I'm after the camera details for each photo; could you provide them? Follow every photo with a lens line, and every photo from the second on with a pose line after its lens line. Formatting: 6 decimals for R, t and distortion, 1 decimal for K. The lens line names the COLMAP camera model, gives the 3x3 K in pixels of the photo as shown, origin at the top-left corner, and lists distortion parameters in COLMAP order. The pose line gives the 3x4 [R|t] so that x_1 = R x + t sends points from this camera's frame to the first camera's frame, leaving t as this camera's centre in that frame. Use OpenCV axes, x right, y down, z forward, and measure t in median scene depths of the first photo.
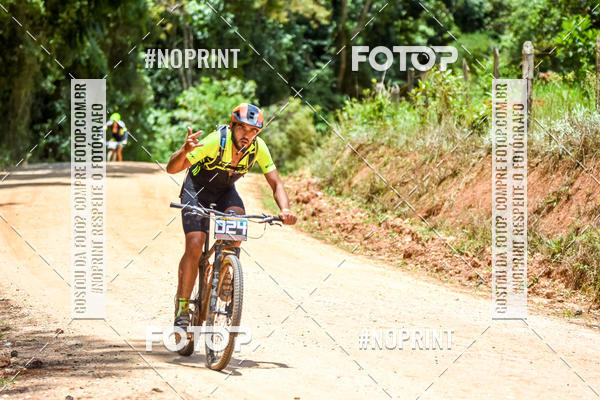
lens RADIAL K [[3166.8, 0, 321.6], [0, 3166.8, 249.3], [0, 0, 1]] dist [0.797516, 0.000000]
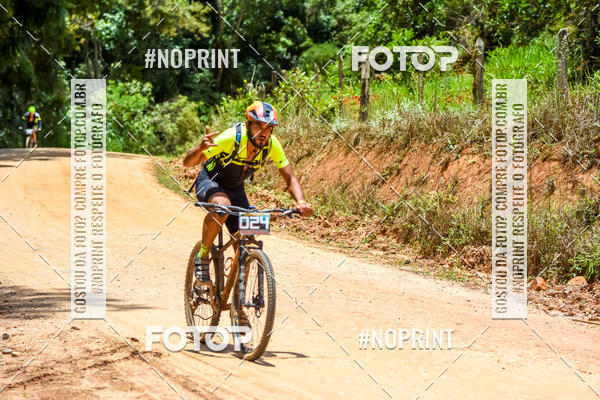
lens RADIAL K [[3166.8, 0, 312.3], [0, 3166.8, 214.6], [0, 0, 1]] dist [0.797516, 0.000000]
pose [[0.999857, -0.012988, -0.010829, 0.056108], [0.012888, 0.999874, -0.009259, 0.012082], [0.010948, 0.009118, 0.999898, -0.263178]]
